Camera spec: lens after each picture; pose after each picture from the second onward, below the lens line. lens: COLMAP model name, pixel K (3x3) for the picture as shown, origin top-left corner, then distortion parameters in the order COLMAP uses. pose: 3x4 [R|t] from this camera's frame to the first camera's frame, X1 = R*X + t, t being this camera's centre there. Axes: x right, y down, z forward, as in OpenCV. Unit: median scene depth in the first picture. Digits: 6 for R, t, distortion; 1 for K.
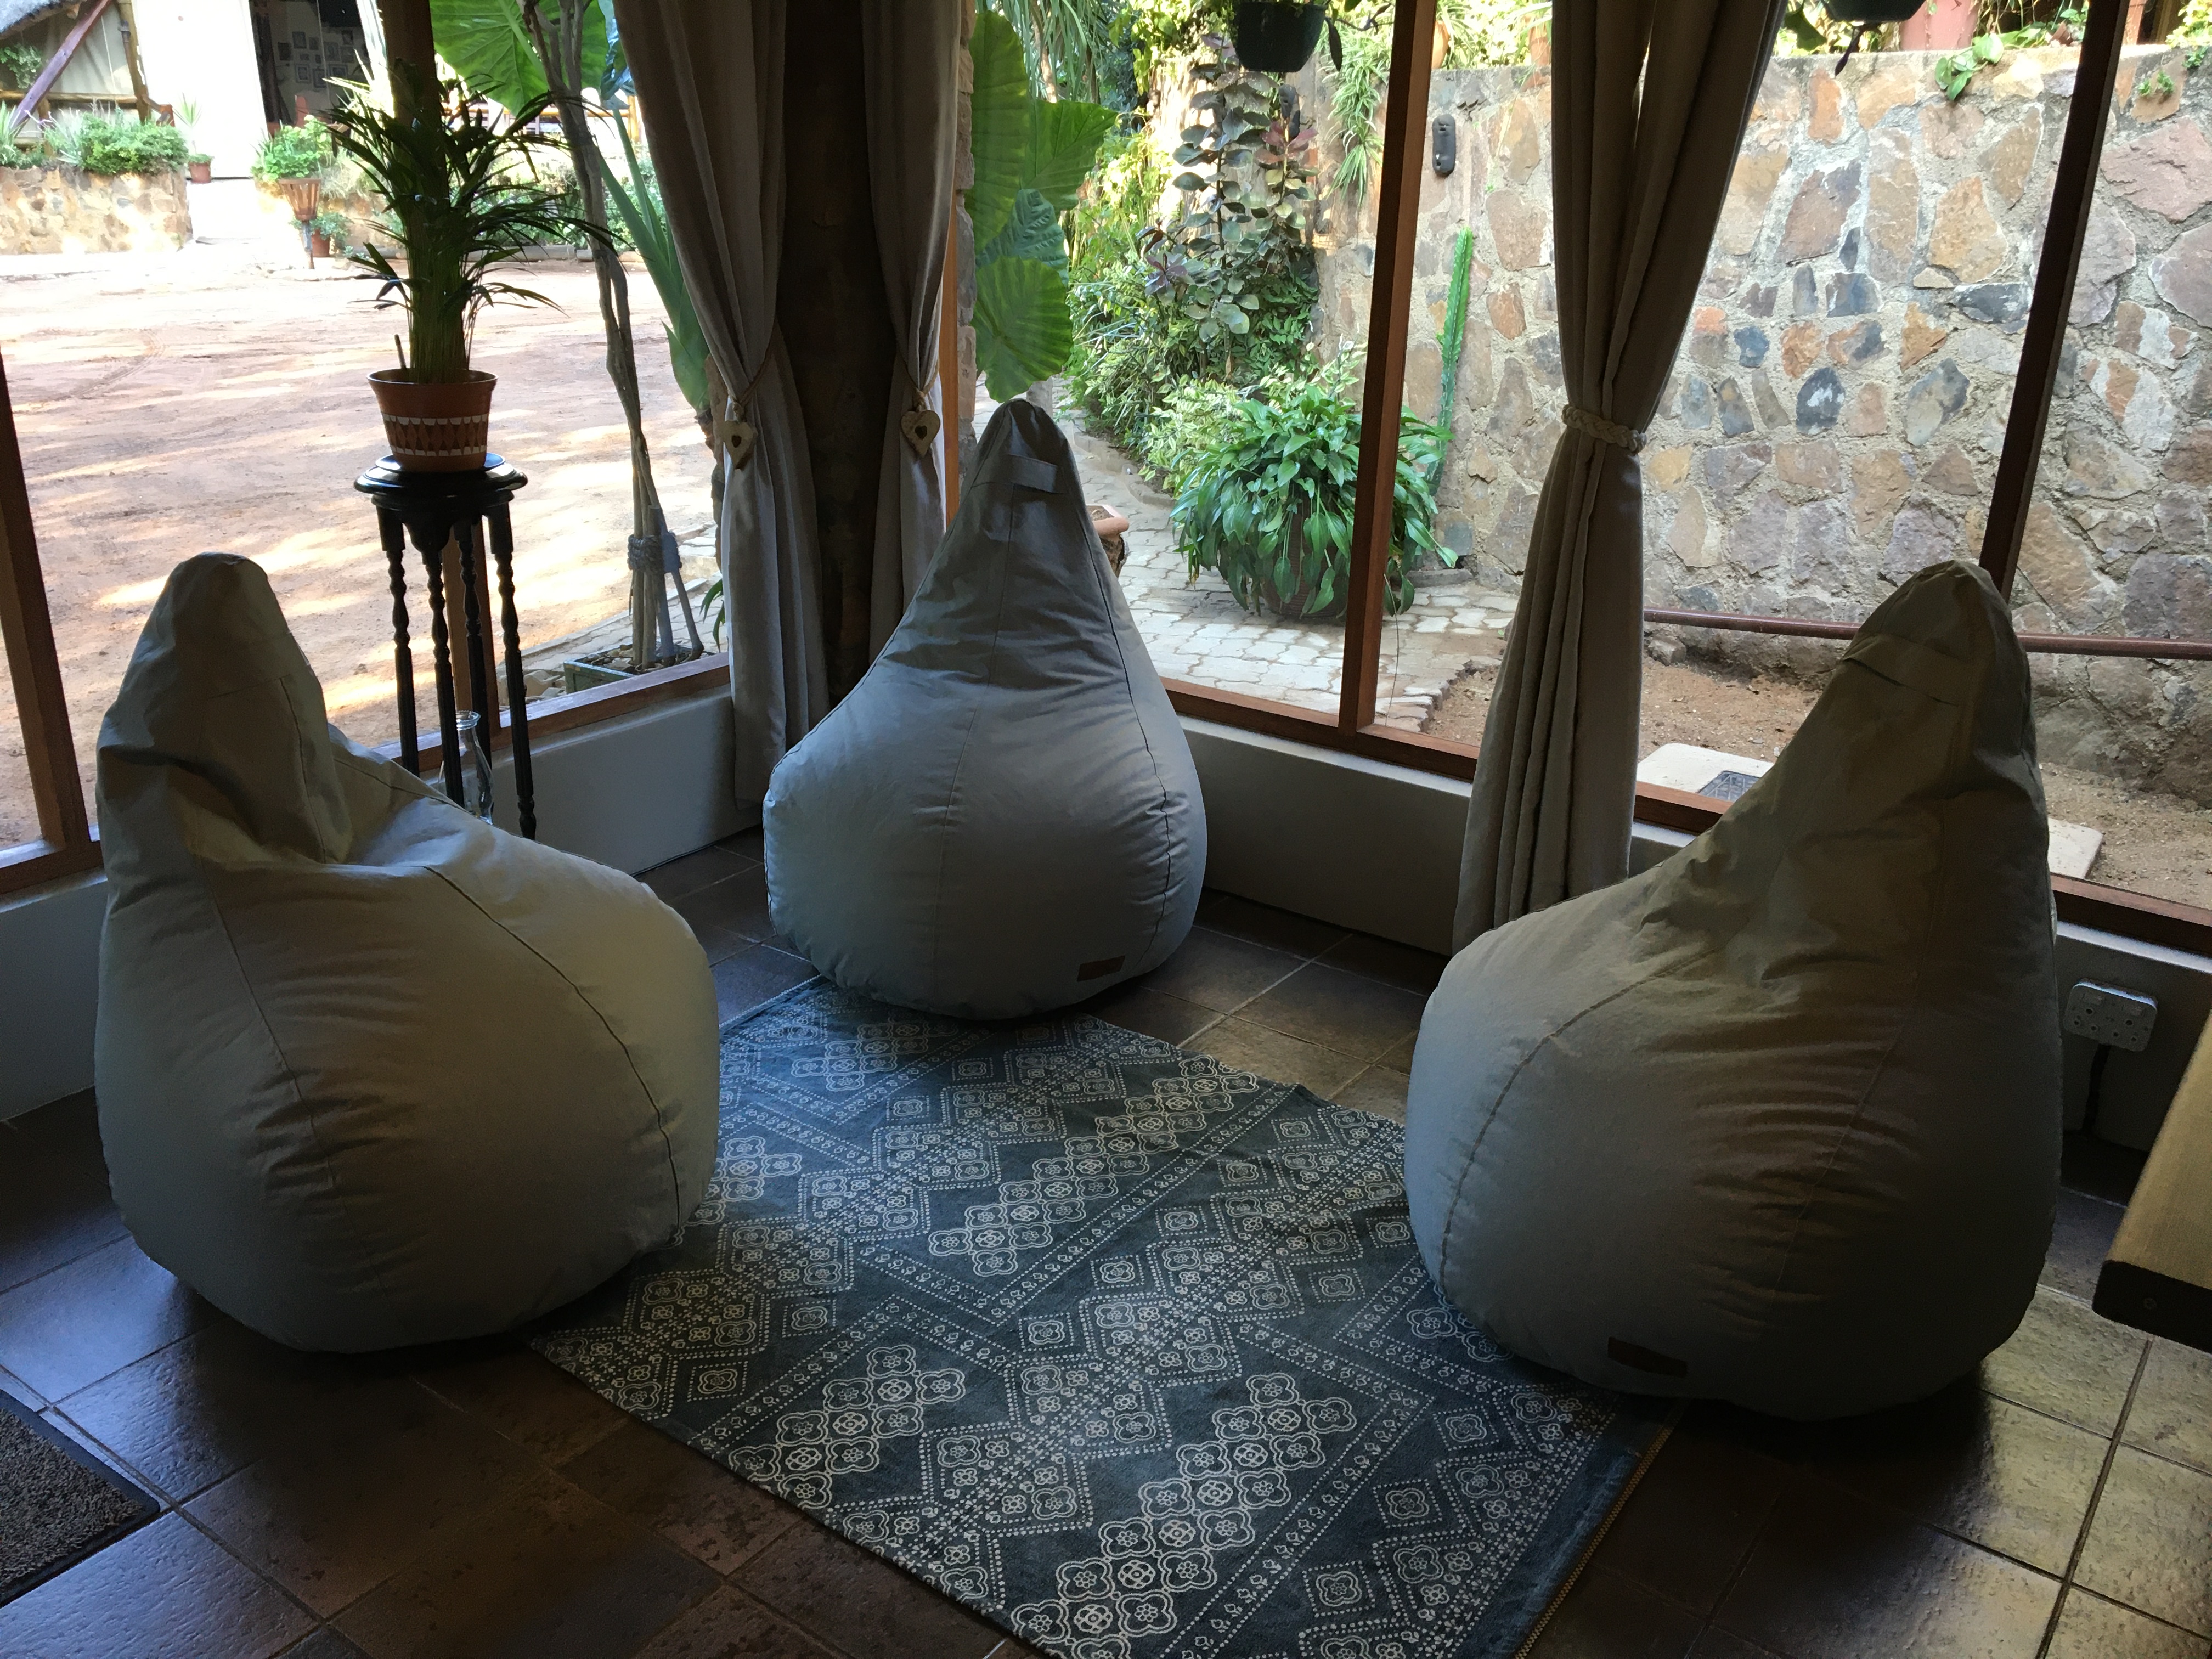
lens RADIAL K [[1848.6, 0, 1106.0], [0, 1848.6, 829.5], [0, 0, 1]] dist [0.067028, -0.073777]
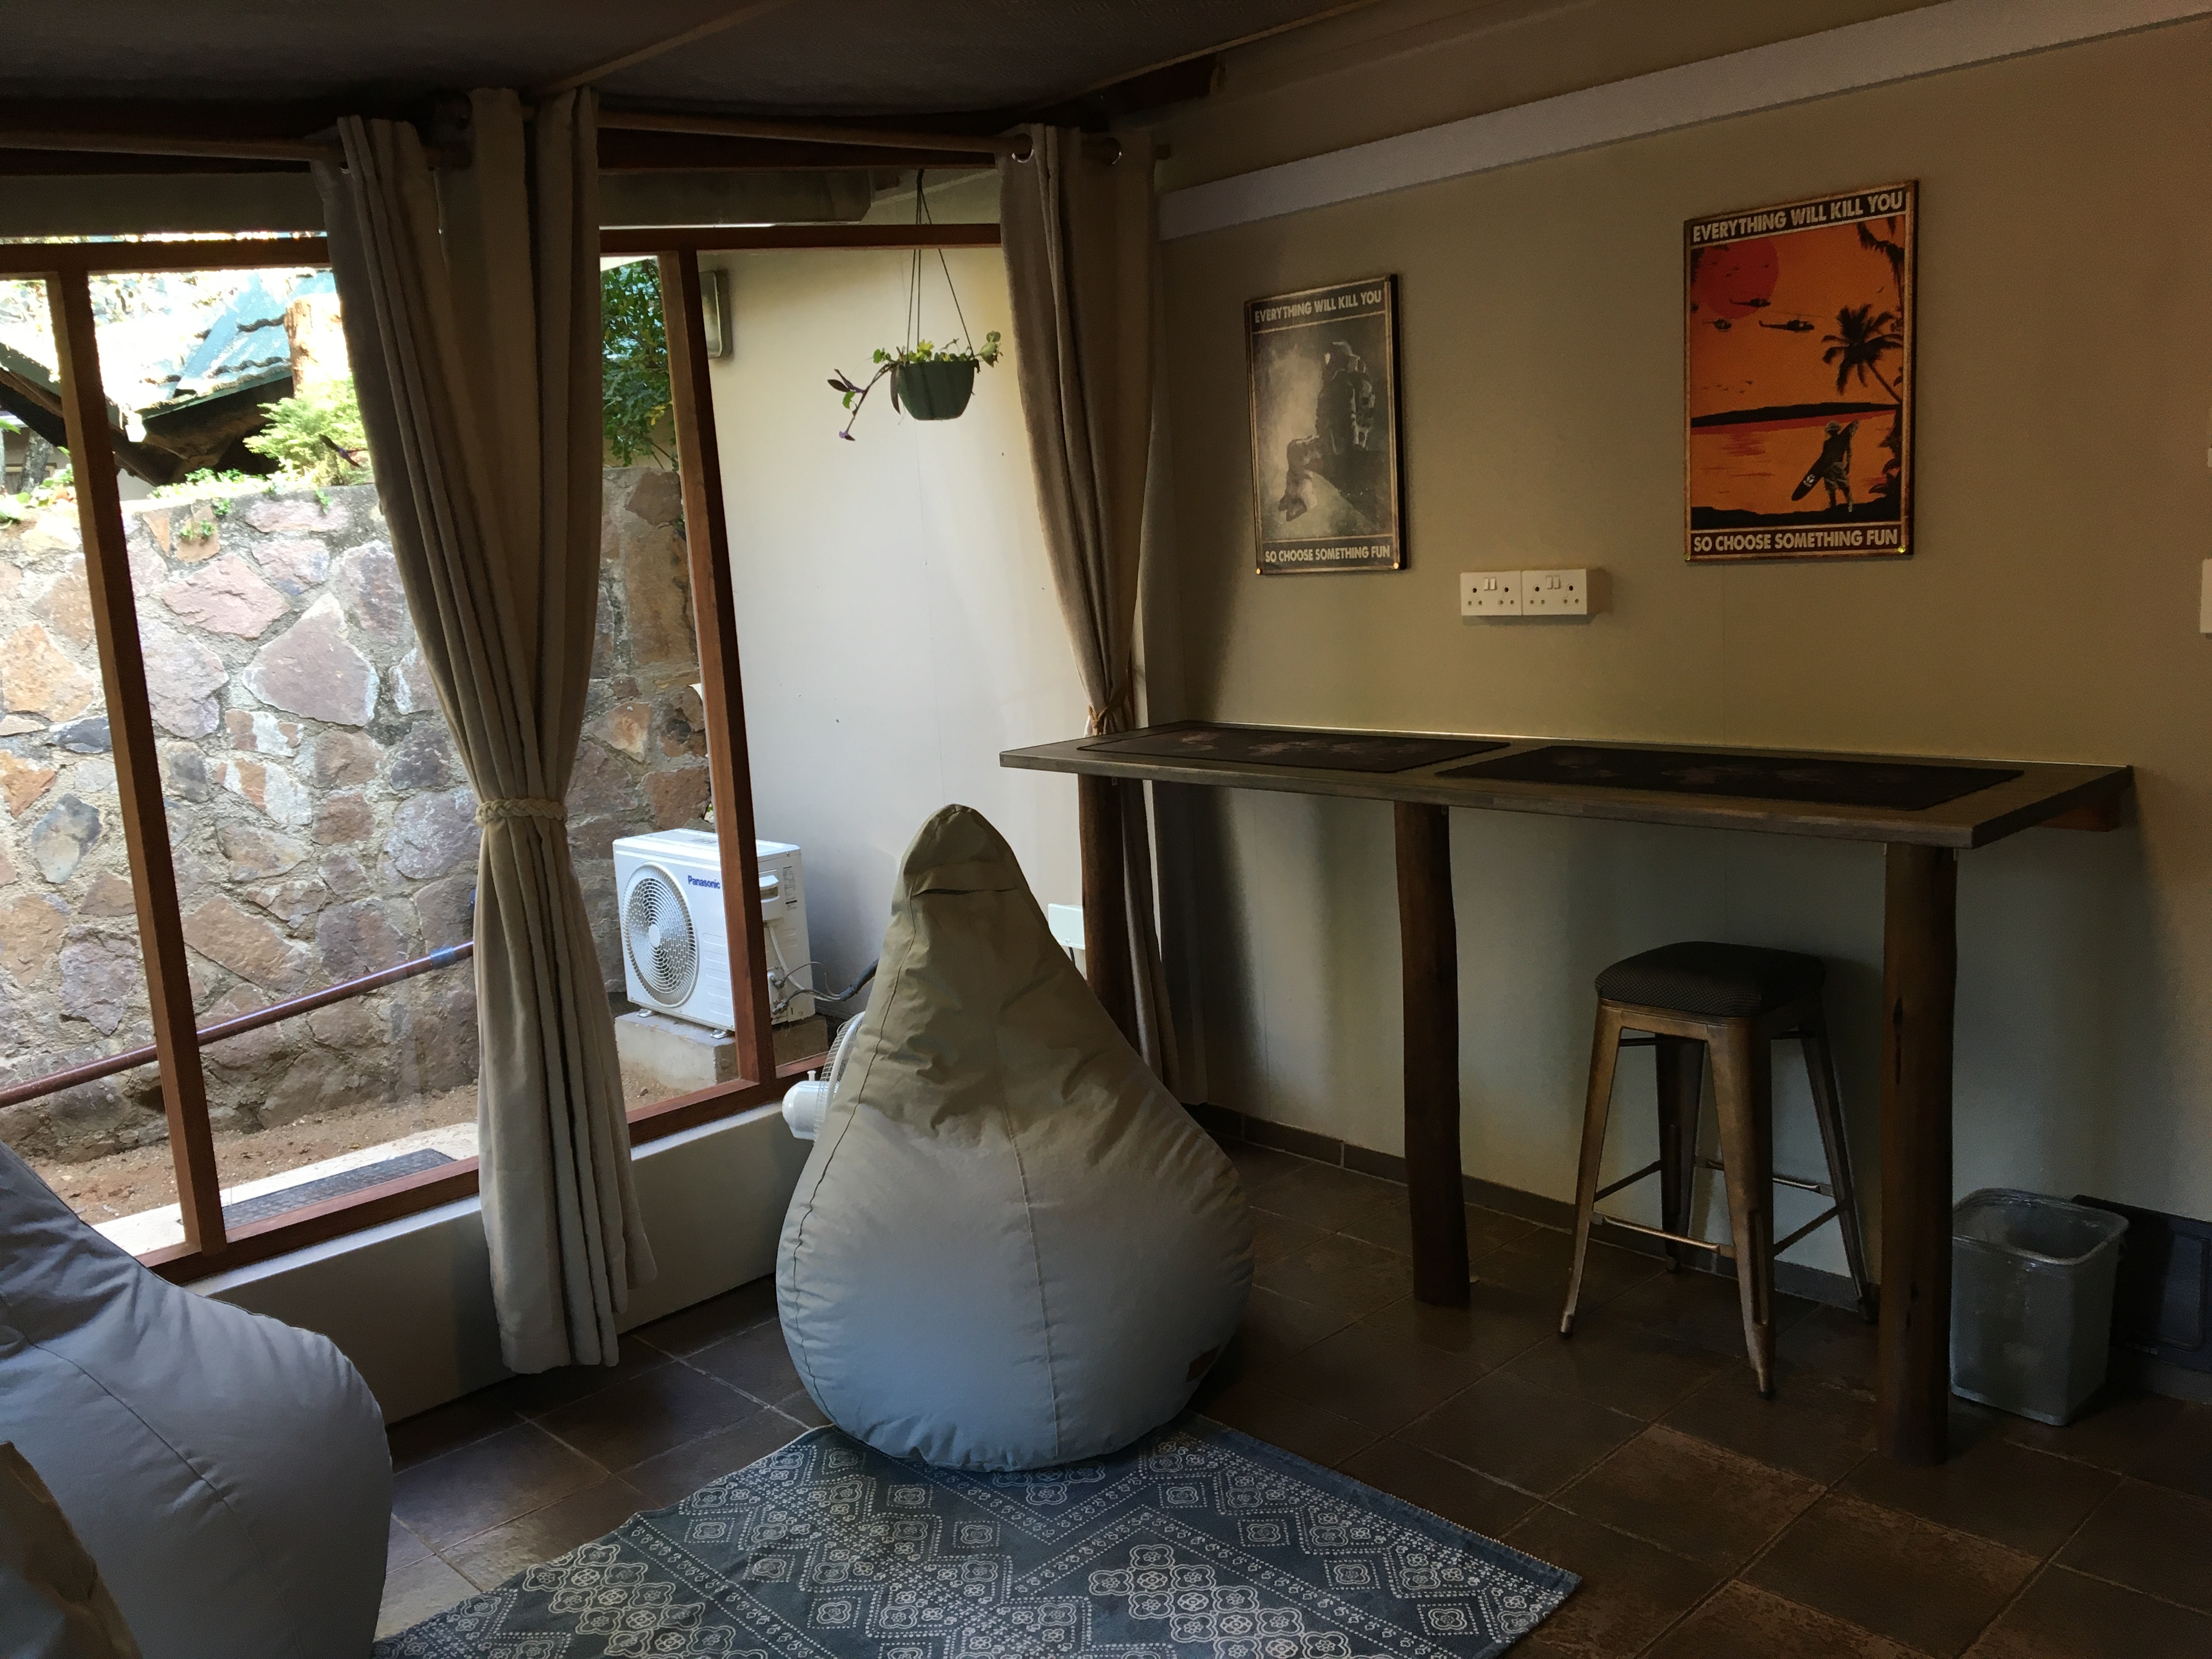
lens RADIAL K [[1848.6, 0, 1106.0], [0, 1848.6, 829.5], [0, 0, 1]] dist [0.067028, -0.073777]
pose [[0.181998, -0.200214, 0.962700, -0.449292], [0.419895, 0.901121, 0.108026, -0.114642], [-0.889137, 0.384572, 0.248071, 0.273654]]
